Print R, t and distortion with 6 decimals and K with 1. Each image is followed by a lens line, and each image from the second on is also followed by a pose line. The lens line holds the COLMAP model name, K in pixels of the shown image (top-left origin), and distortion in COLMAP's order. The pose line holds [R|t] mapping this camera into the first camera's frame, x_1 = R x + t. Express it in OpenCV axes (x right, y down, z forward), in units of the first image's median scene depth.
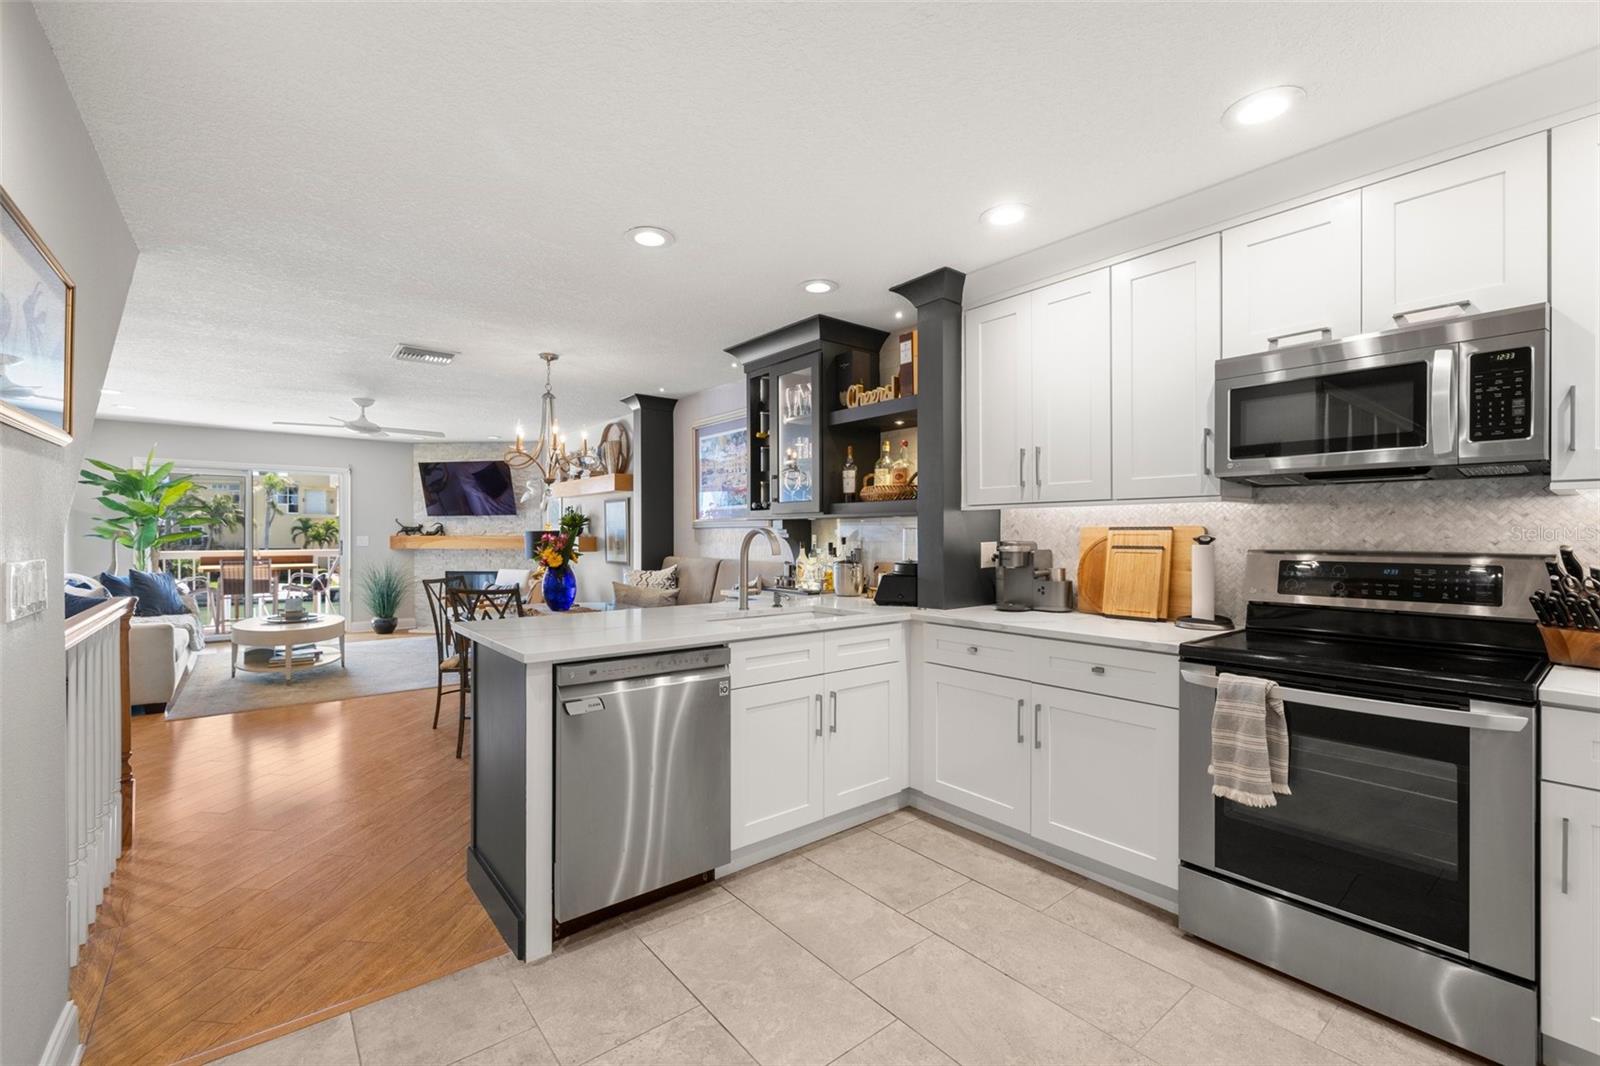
lens RADIAL K [[678.1, 0, 797.2], [0, 678.1, 533.2], [0, 0, 1]] dist [0.002277, 0.000399]
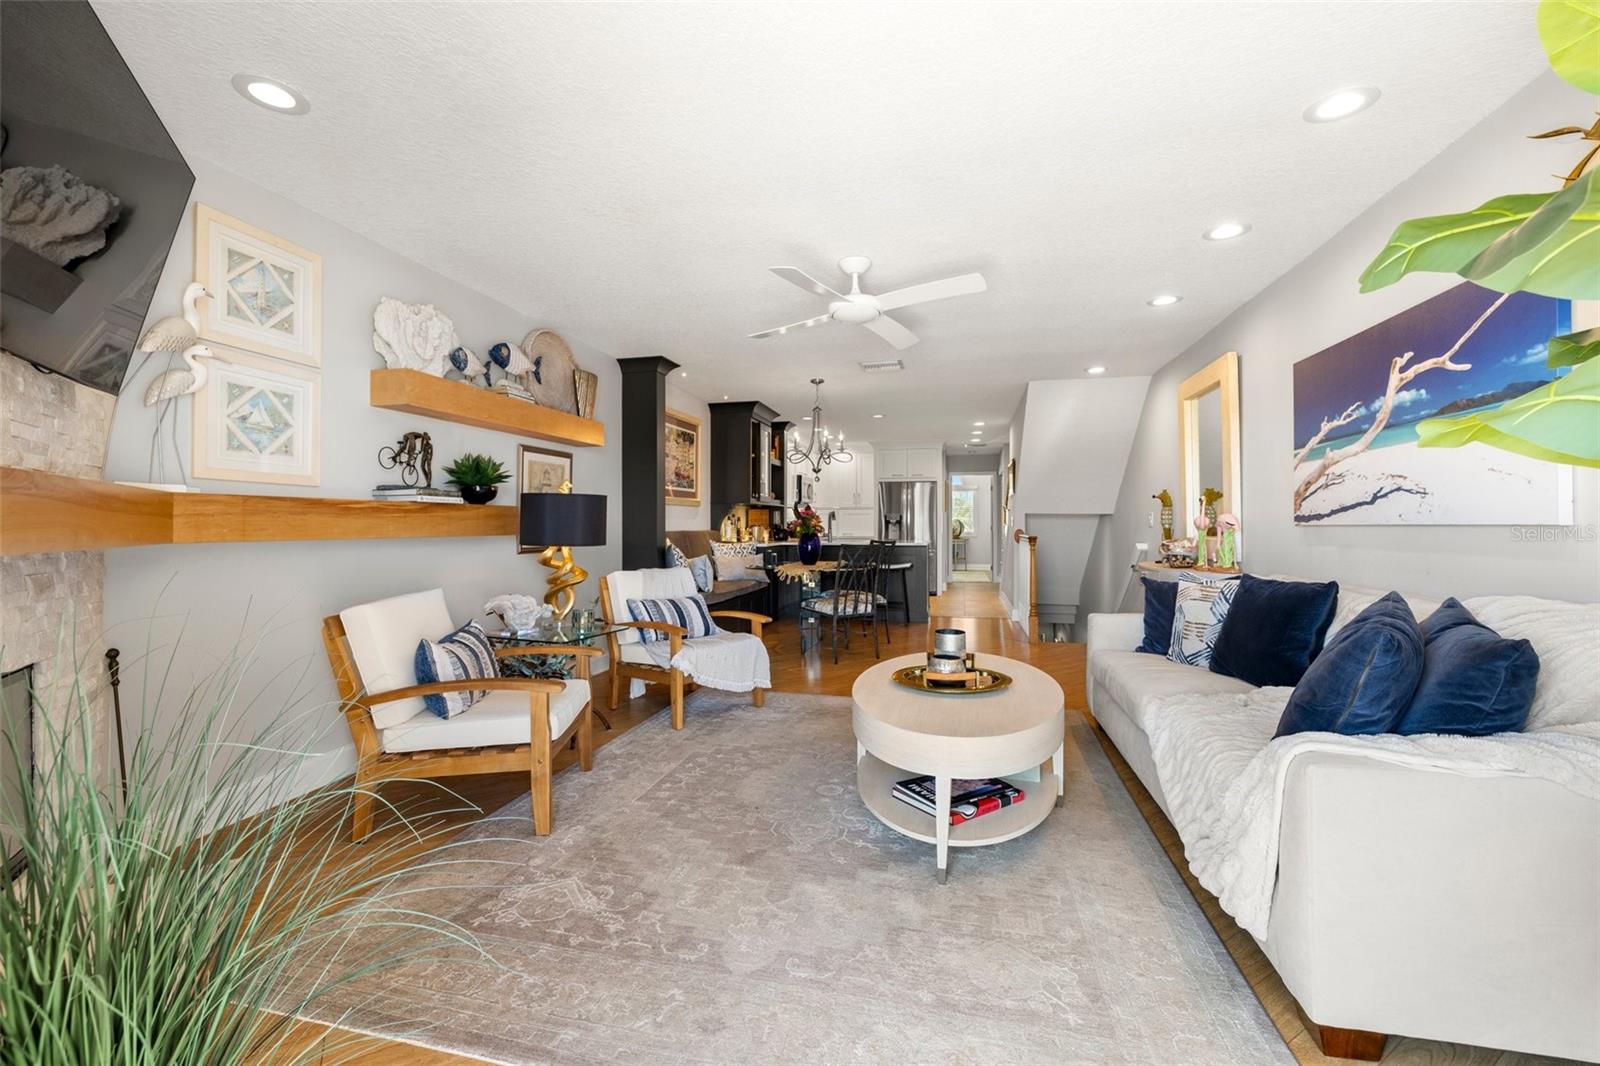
lens RADIAL K [[662.9, 0, 797.9], [0, 662.9, 525.9], [0, 0, 1]] dist [-0.003121, -0.000145]
pose [[-0.607367, -0.002255, 0.794419, -1.198438], [0.001121, 0.999993, 0.003696, 0.025340], [-0.794421, 0.003135, -0.607359, 1.568860]]
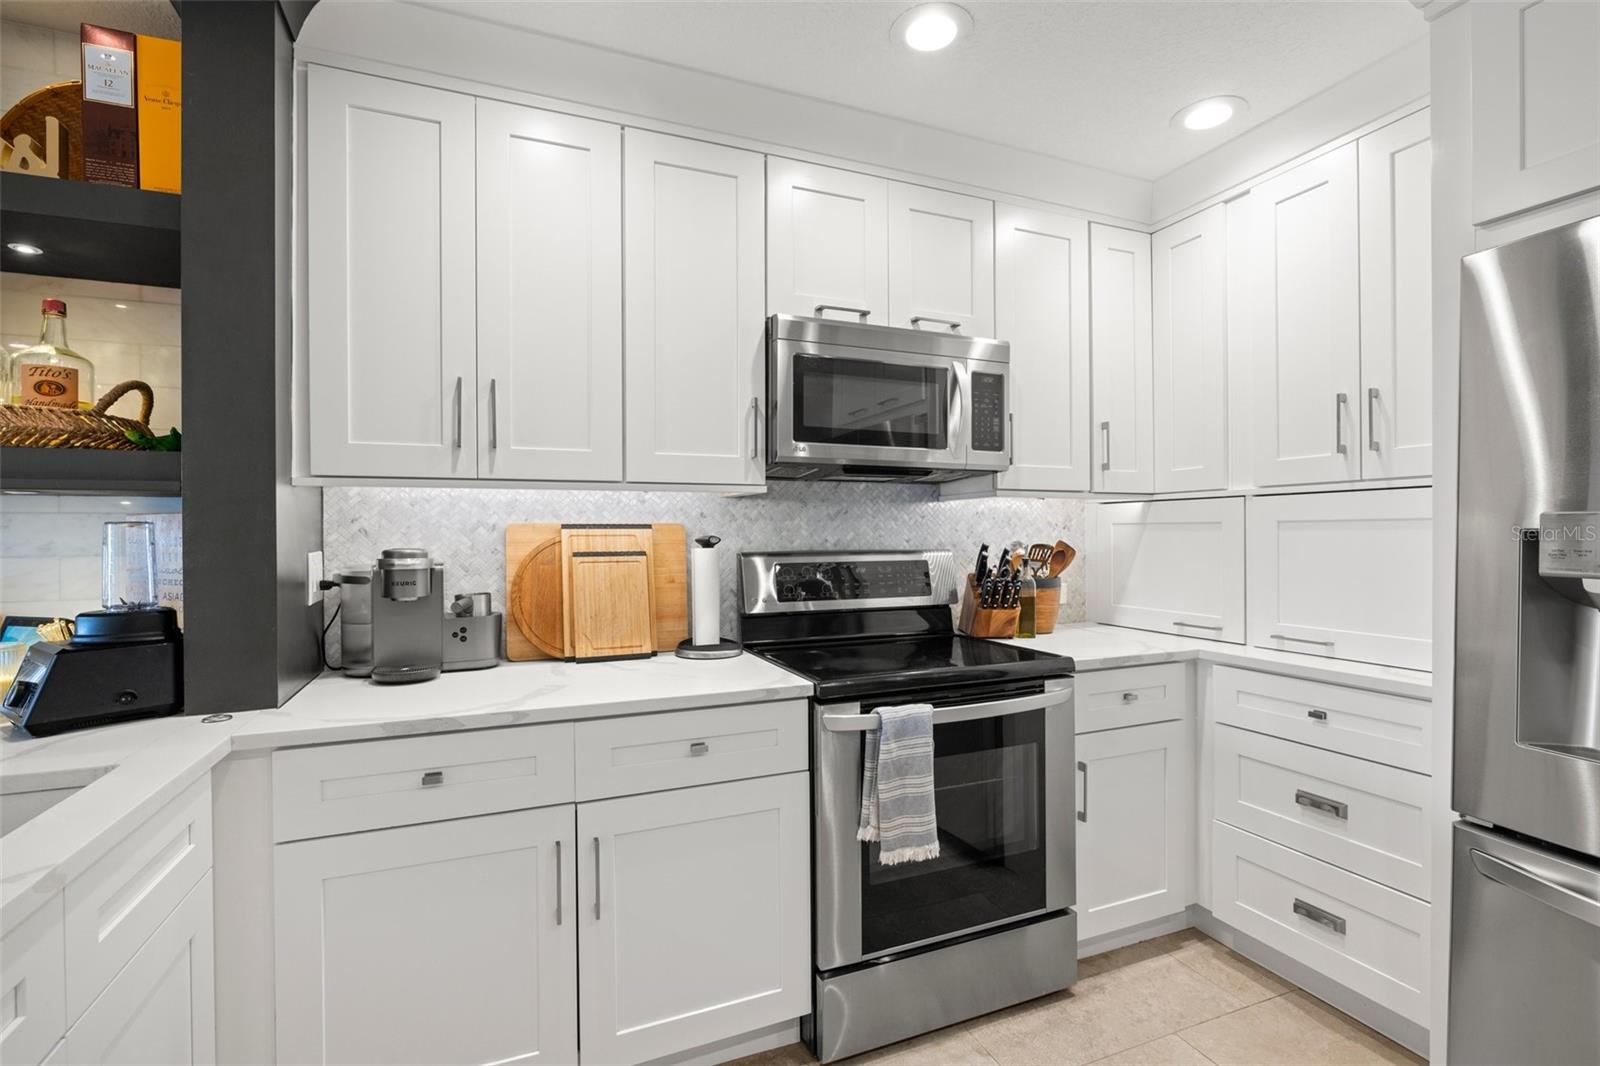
lens RADIAL K [[735.1, 0, 797.3], [0, 735.1, 535.1], [0, 0, 1]] dist [-0.010256, 0.000890]
pose [[0.282034, -0.003143, 0.959399, -0.084258], [0.004004, 0.999990, 0.002099, 0.000569], [-0.959396, 0.003250, 0.282043, 0.318835]]
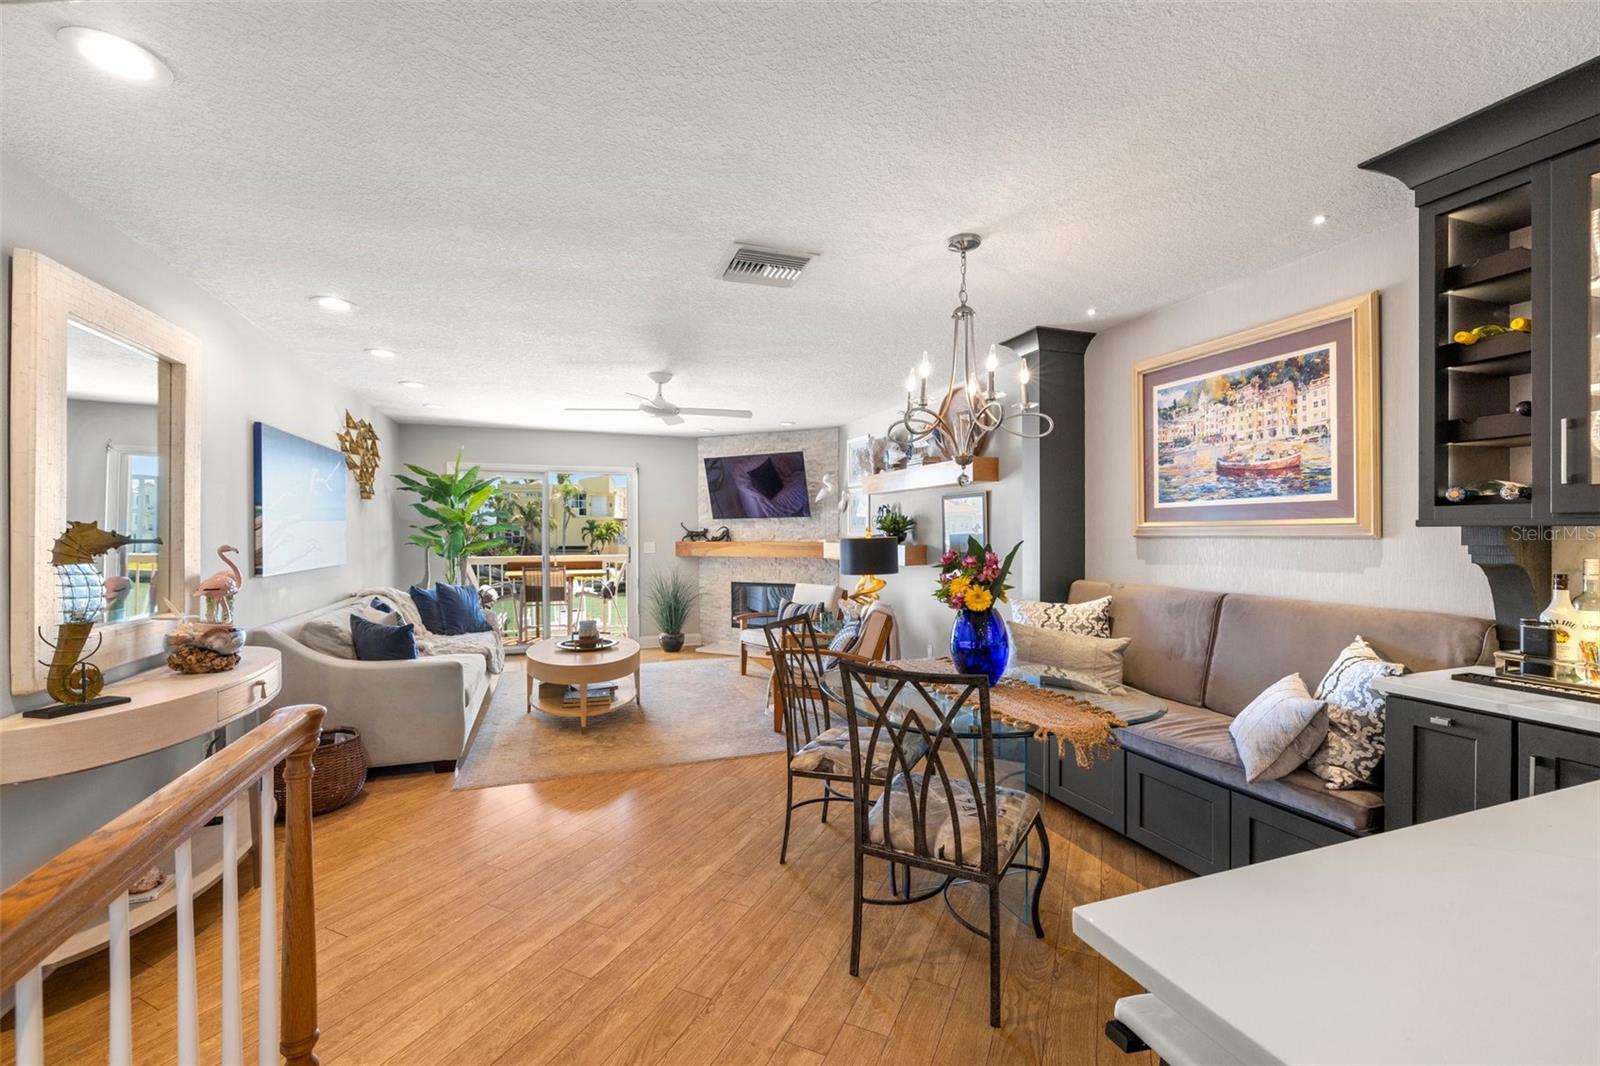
lens RADIAL K [[672.2, 0, 795.1], [0, 672.2, 538.0], [0, 0, 1]] dist [-0.002414, -0.000114]
pose [[0.945361, -0.000875, -0.326023, -0.268019], [0.004265, 0.999944, 0.009682, -0.014606], [0.325996, -0.010543, 0.945312, 0.352148]]
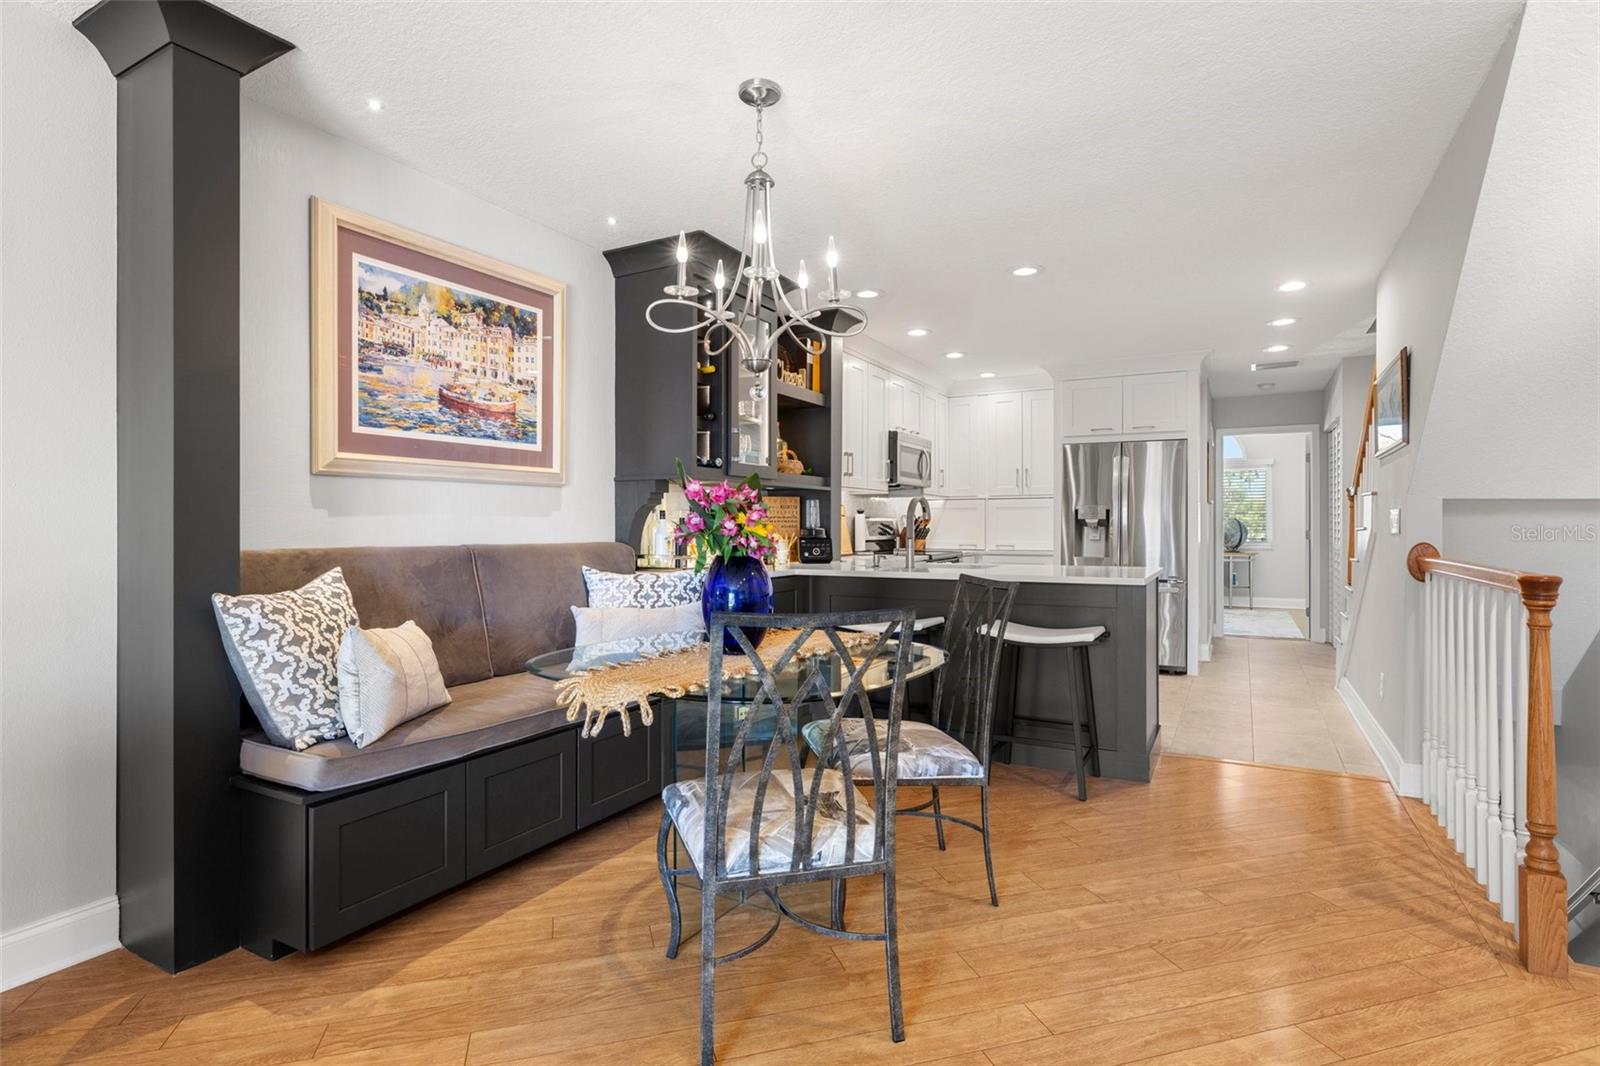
lens RADIAL K [[798.5, 0, 798.1], [0, 798.5, 527.7], [0, 0, 1]] dist [-0.005567, -0.000364]
pose [[-0.378109, -0.002405, 0.925758, -0.736588], [0.000745, 0.999996, 0.002903, 0.024642], [-0.925761, 0.001787, -0.378105, 0.997145]]
